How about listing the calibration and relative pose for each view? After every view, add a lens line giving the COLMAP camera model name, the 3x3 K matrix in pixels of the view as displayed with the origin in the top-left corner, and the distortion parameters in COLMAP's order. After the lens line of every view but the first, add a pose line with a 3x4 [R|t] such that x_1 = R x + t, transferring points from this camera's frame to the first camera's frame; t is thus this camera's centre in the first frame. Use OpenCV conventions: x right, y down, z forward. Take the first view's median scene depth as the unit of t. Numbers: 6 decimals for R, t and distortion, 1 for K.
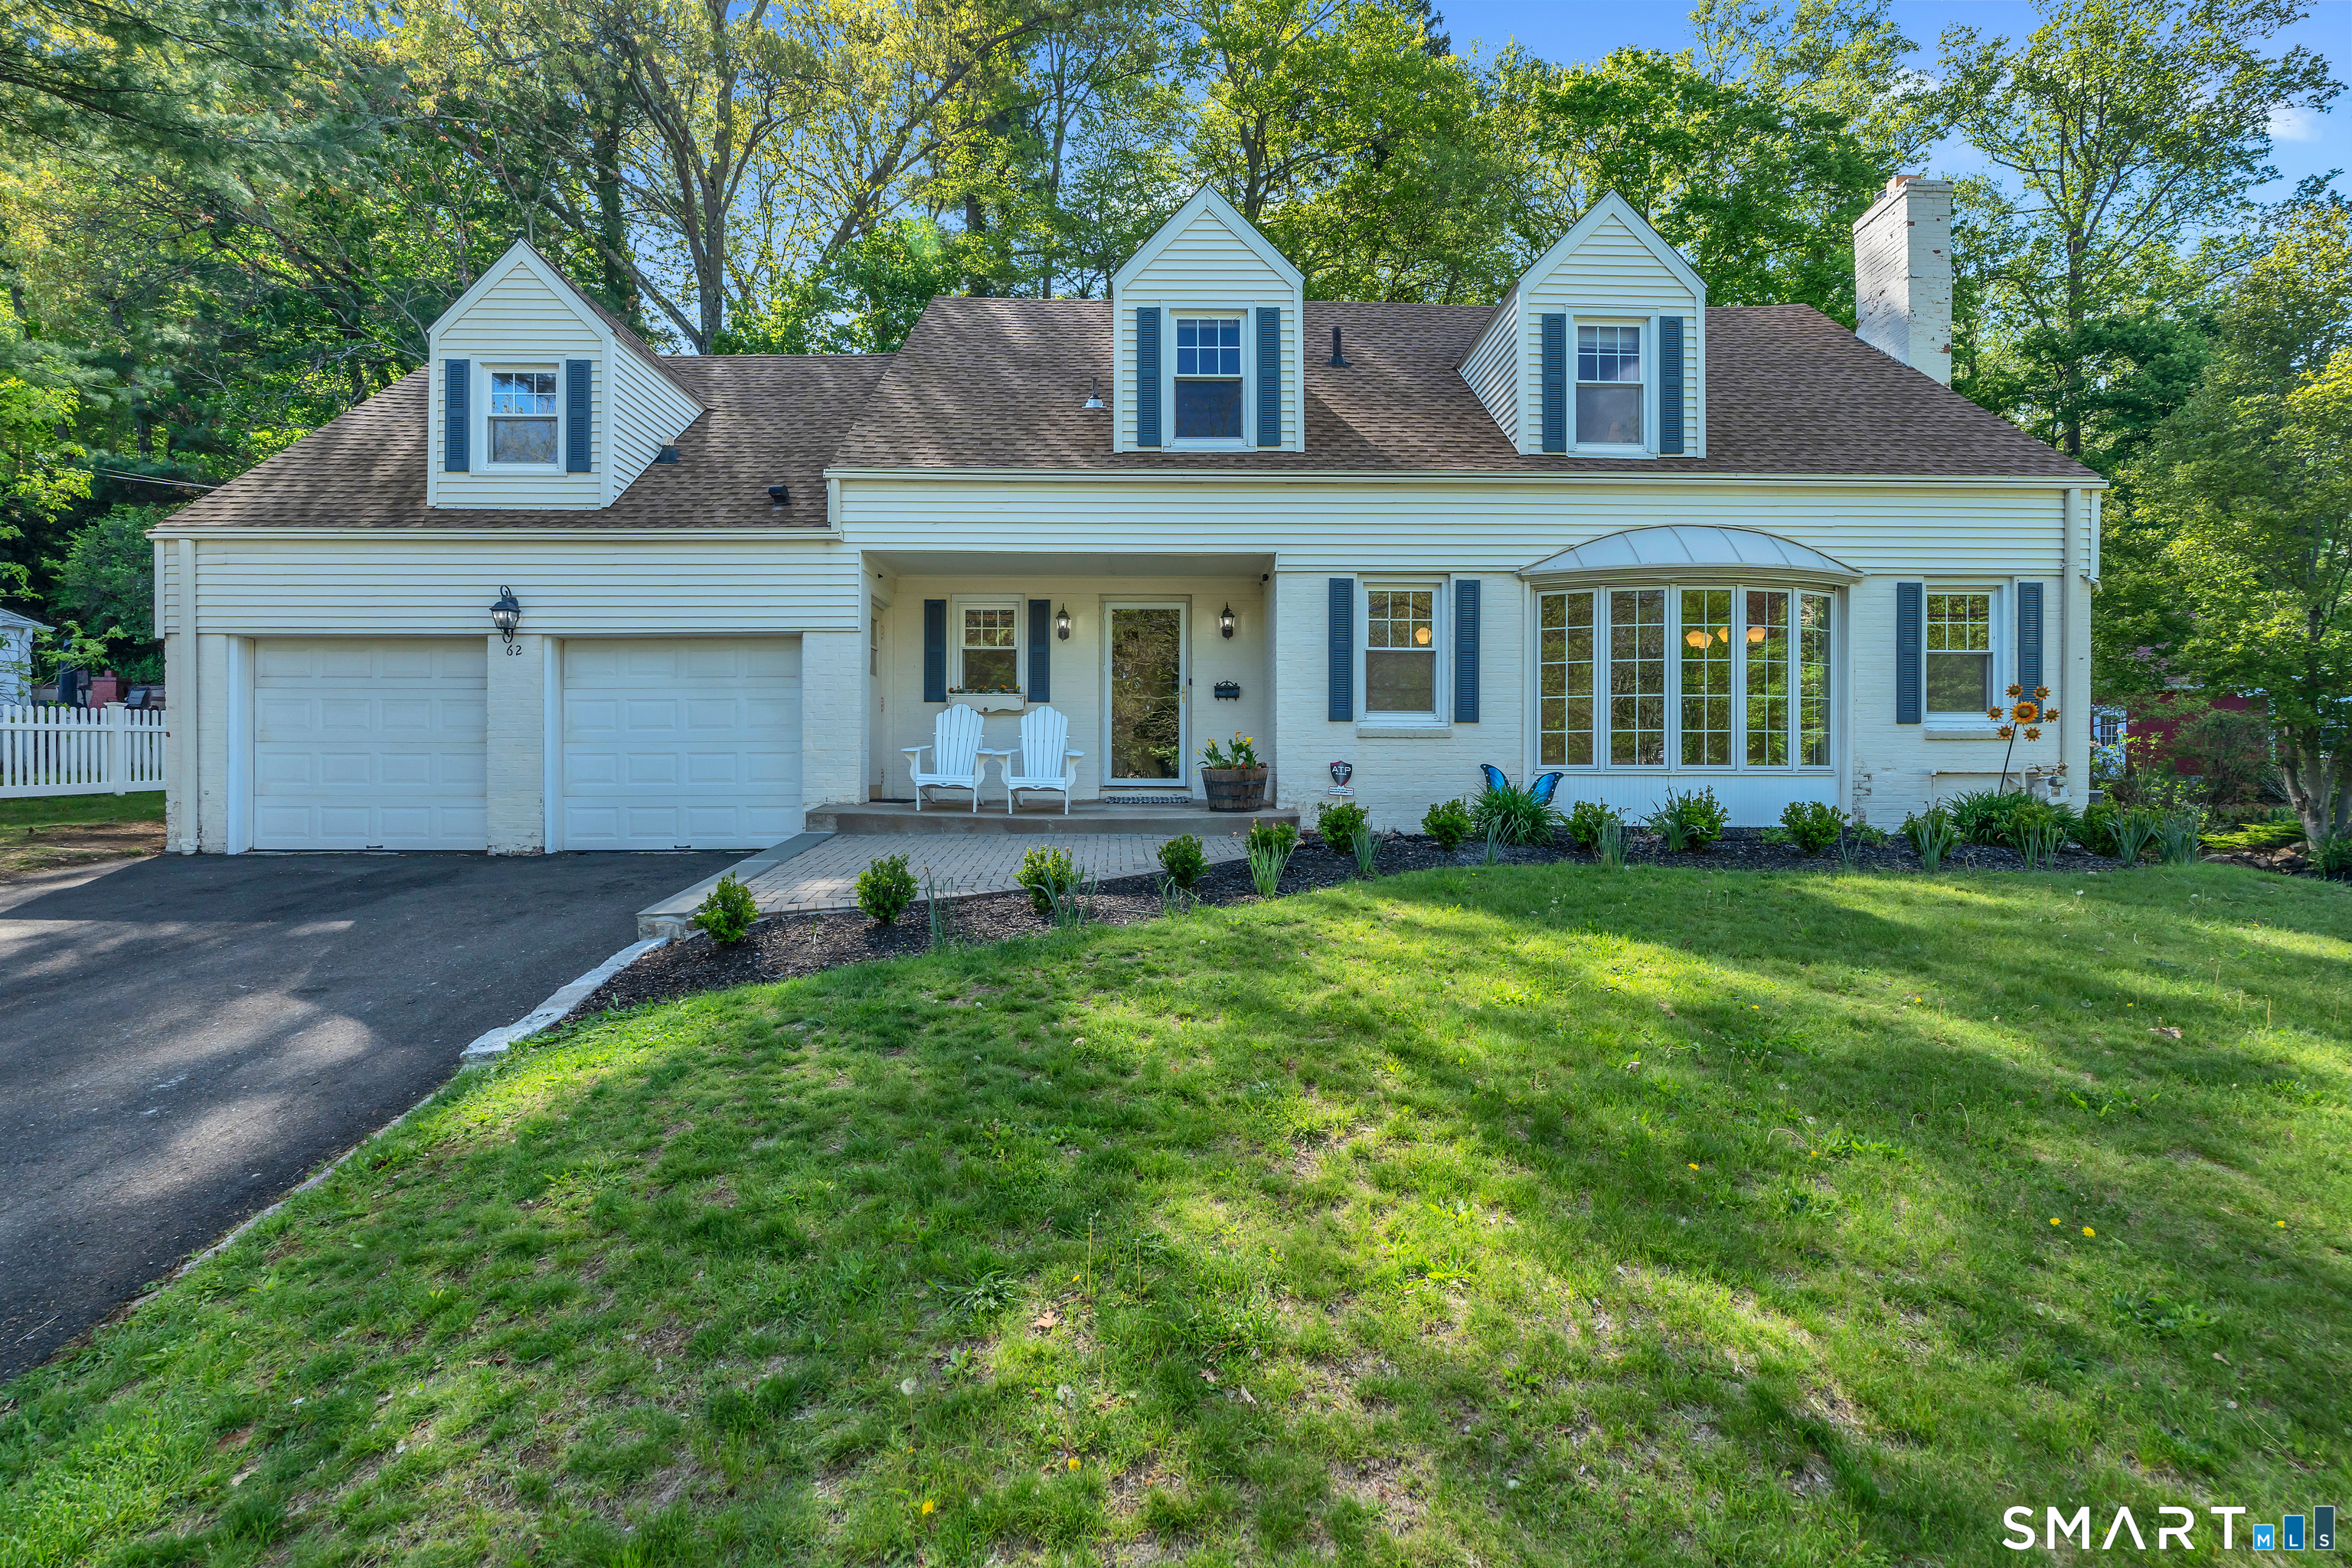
lens RADIAL K [[1003.4, 0, 1176.0], [0, 1003.4, 784.0], [0, 0, 1]] dist [-0.002524, -0.000354]
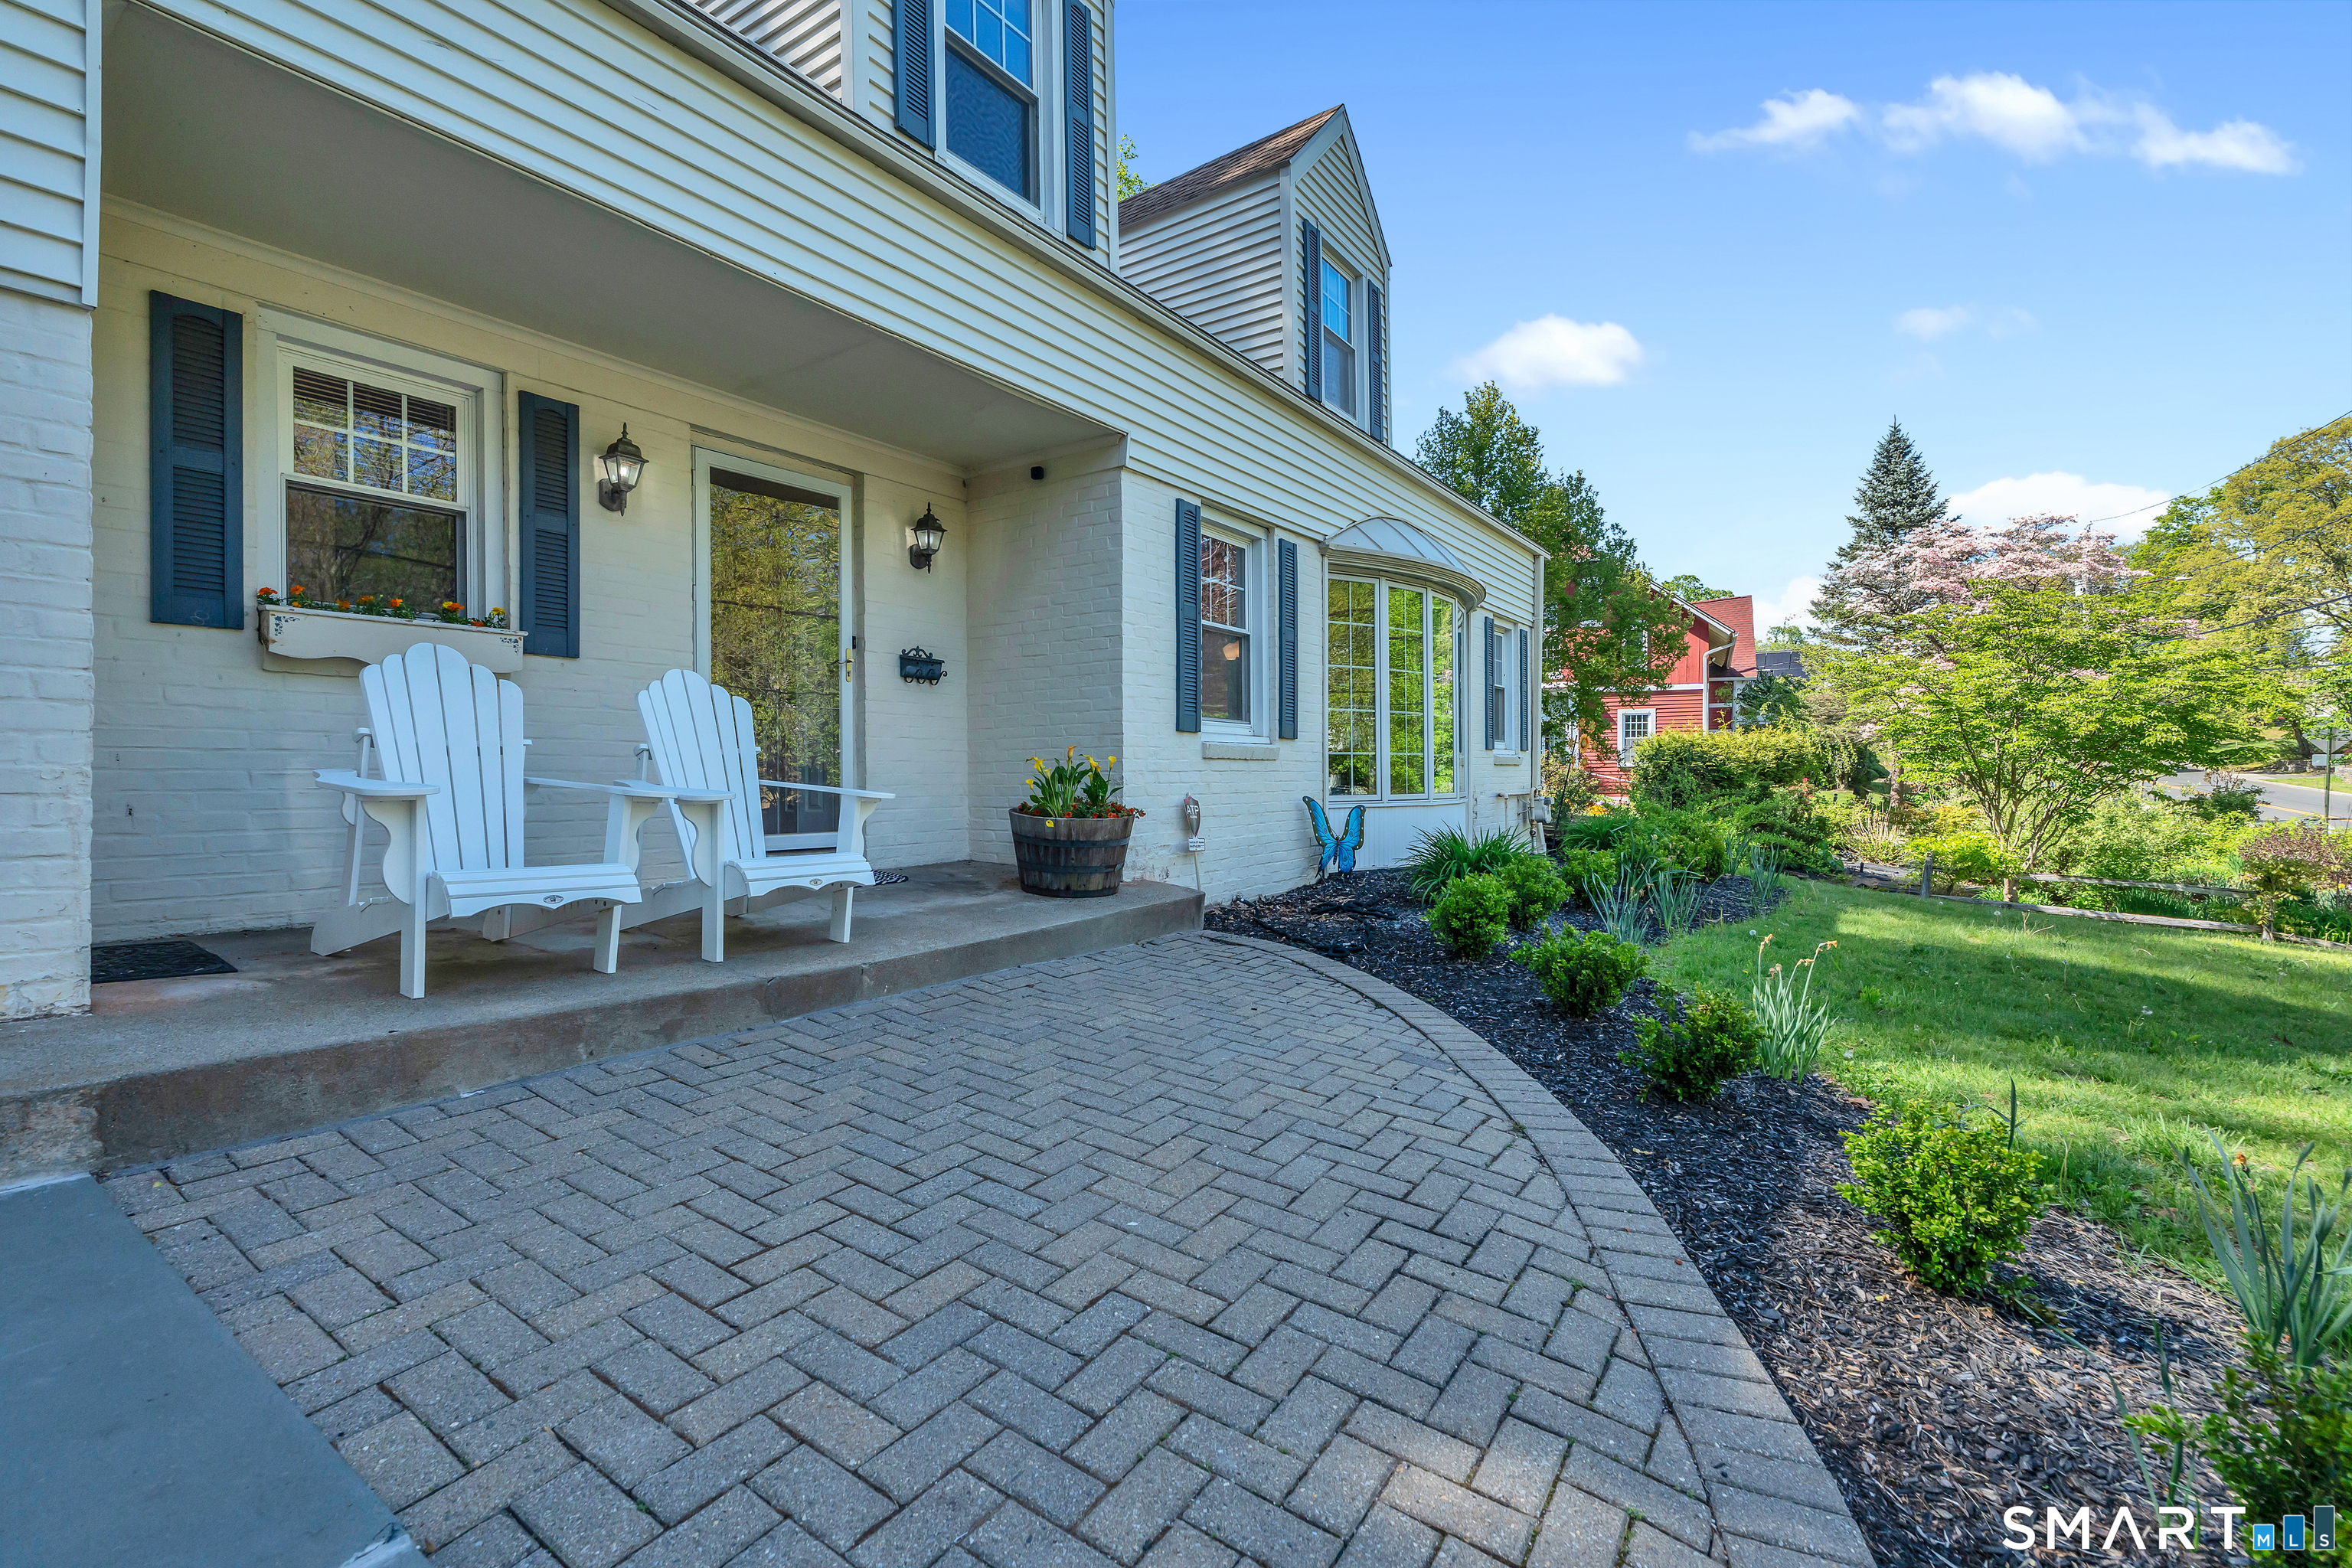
lens RADIAL K [[1003.4, 0, 1176.0], [0, 1003.4, 784.0], [0, 0, 1]] dist [-0.002524, -0.000354]
pose [[0.614931, -0.015278, 0.788433, -0.299471], [0.002346, 0.999843, 0.017544, -0.038805], [-0.788578, -0.008938, 0.614870, 0.566772]]
